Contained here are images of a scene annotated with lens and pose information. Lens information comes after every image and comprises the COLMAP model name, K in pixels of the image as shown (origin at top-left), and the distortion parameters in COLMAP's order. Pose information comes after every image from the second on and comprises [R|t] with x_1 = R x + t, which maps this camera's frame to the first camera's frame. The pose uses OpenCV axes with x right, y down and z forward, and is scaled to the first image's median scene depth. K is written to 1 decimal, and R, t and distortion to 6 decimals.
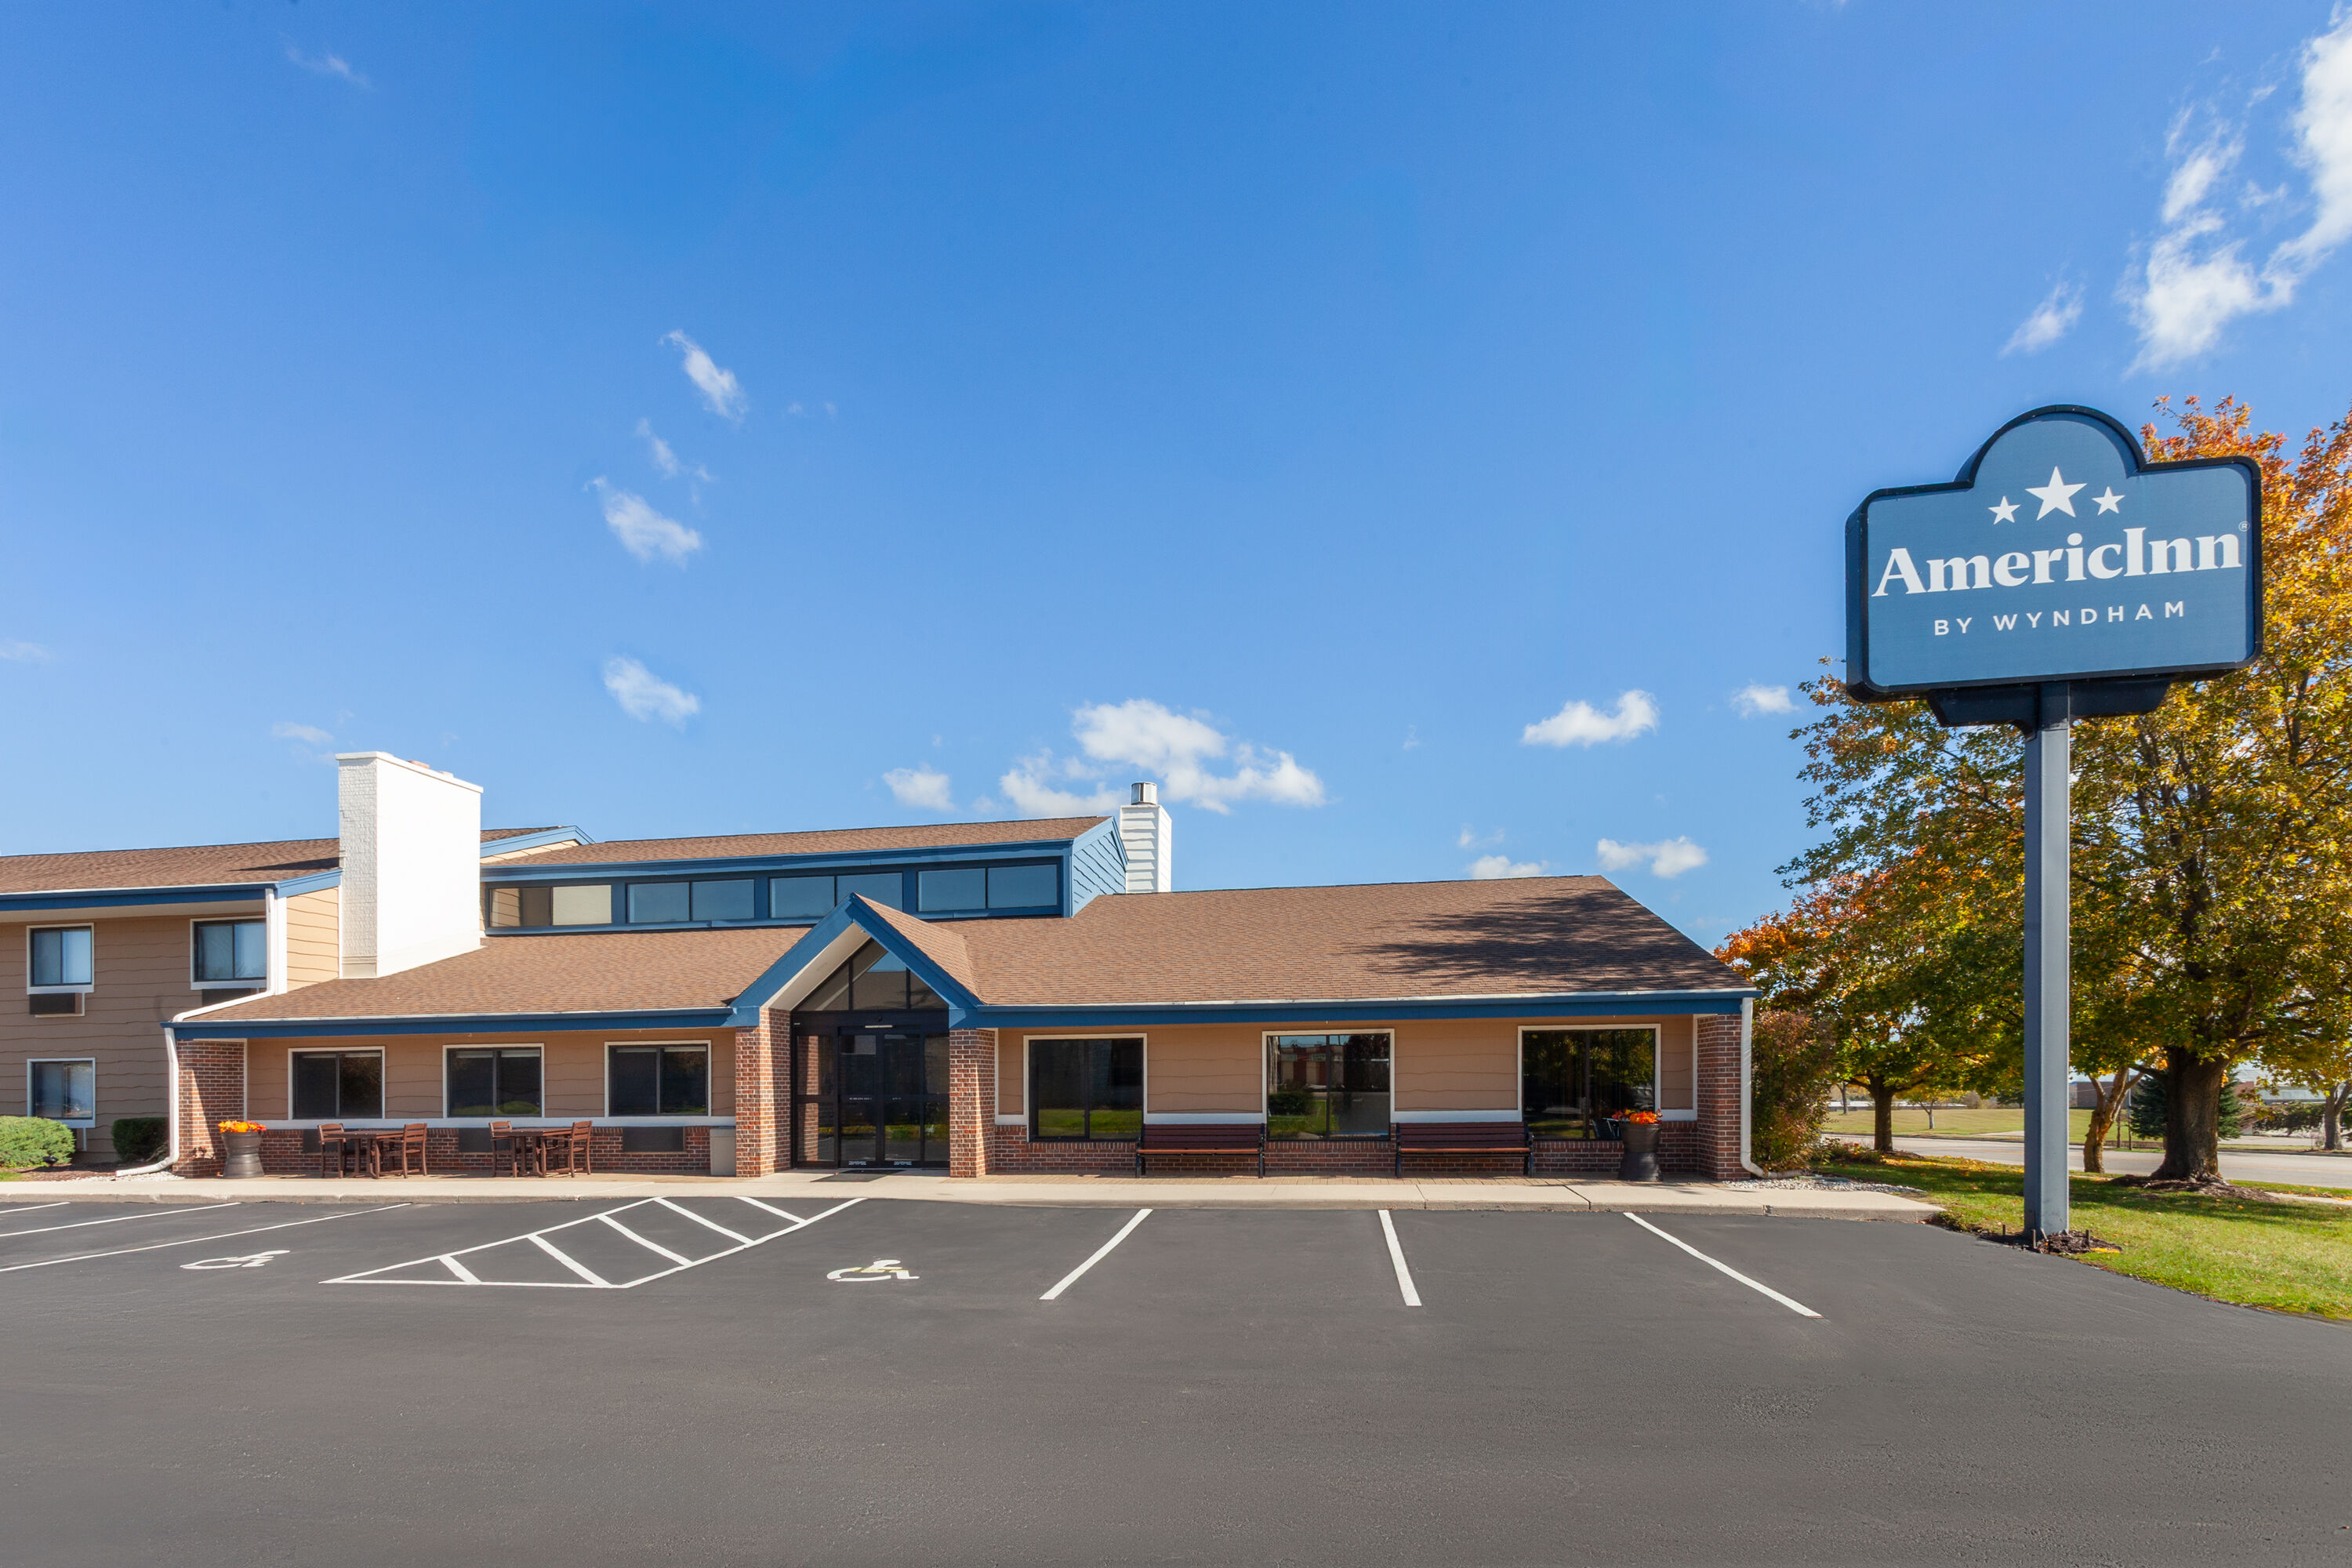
lens RADIAL K [[1171.2, 0, 1176.2], [0, 1171.2, 890.4], [0, 0, 1]] dist [0.003501, 0.001013]
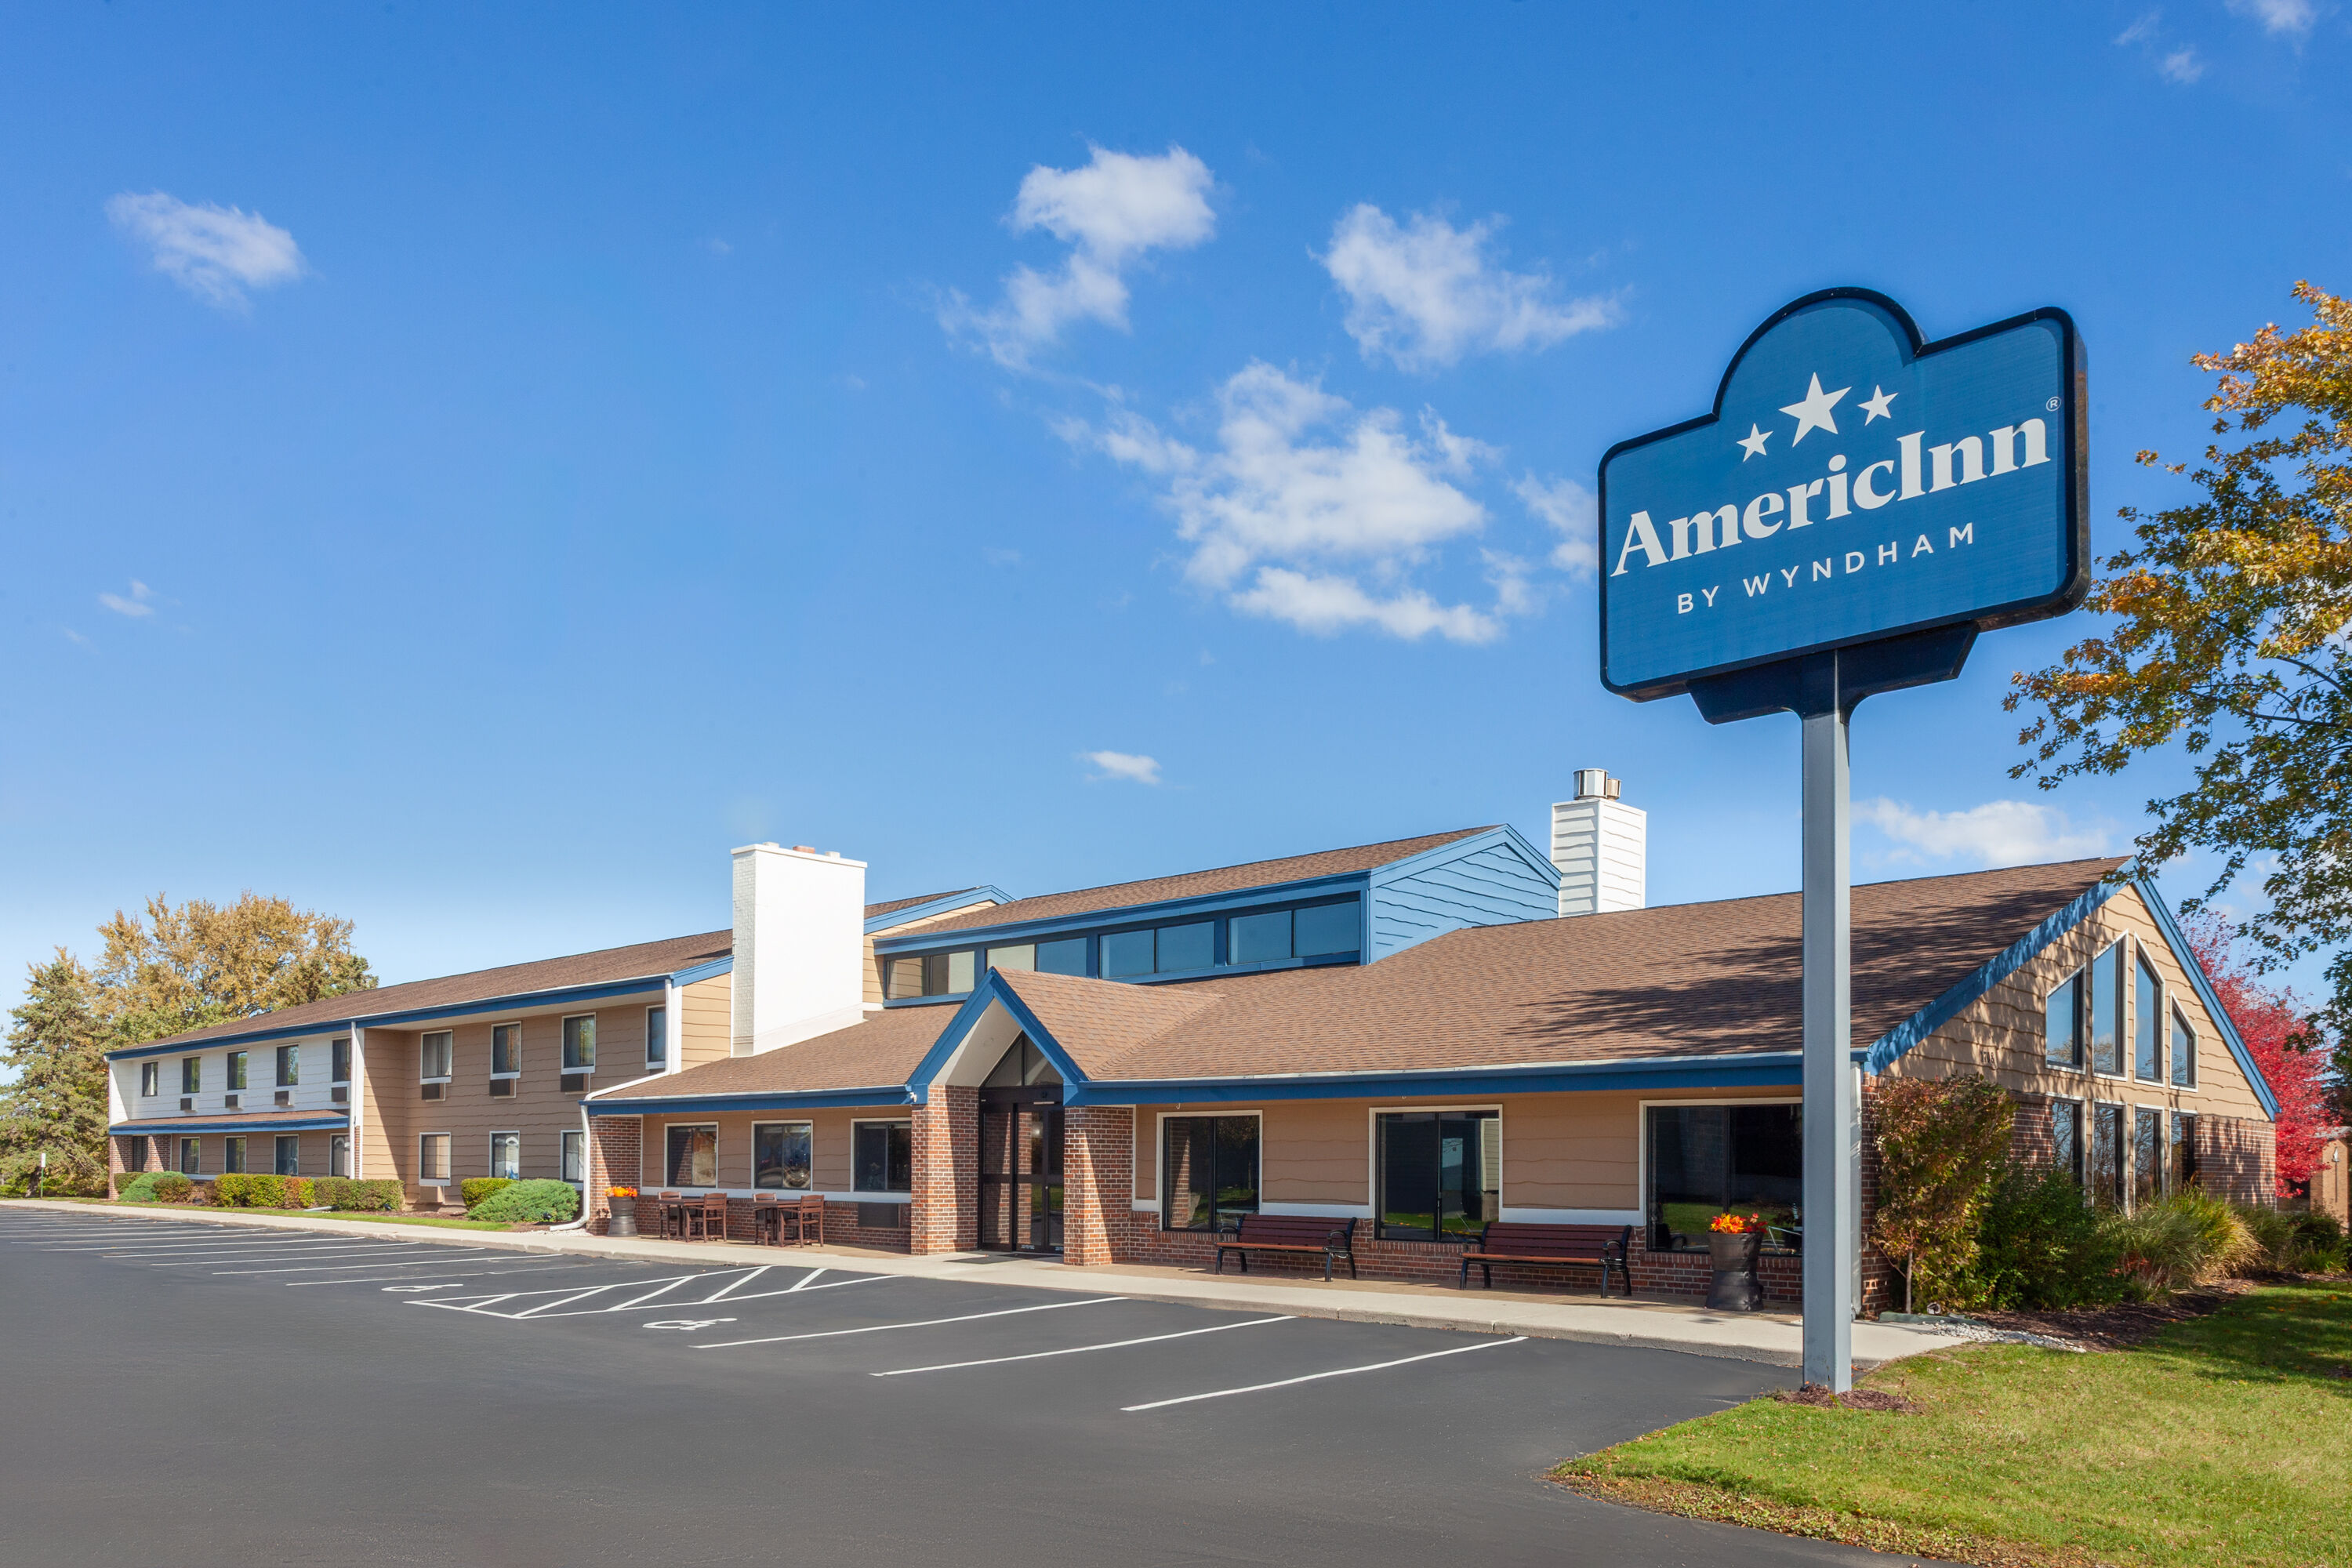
lens RADIAL K [[1644.1, 0, 1176.0], [0, 1644.1, 784.0], [0, 0, 1]] dist [-0.008920, -0.002336]
pose [[0.836048, -0.108820, -0.537756, 0.940490], [0.074584, 0.993577, -0.085103, -0.032472], [0.543562, 0.031043, 0.838794, -0.119794]]
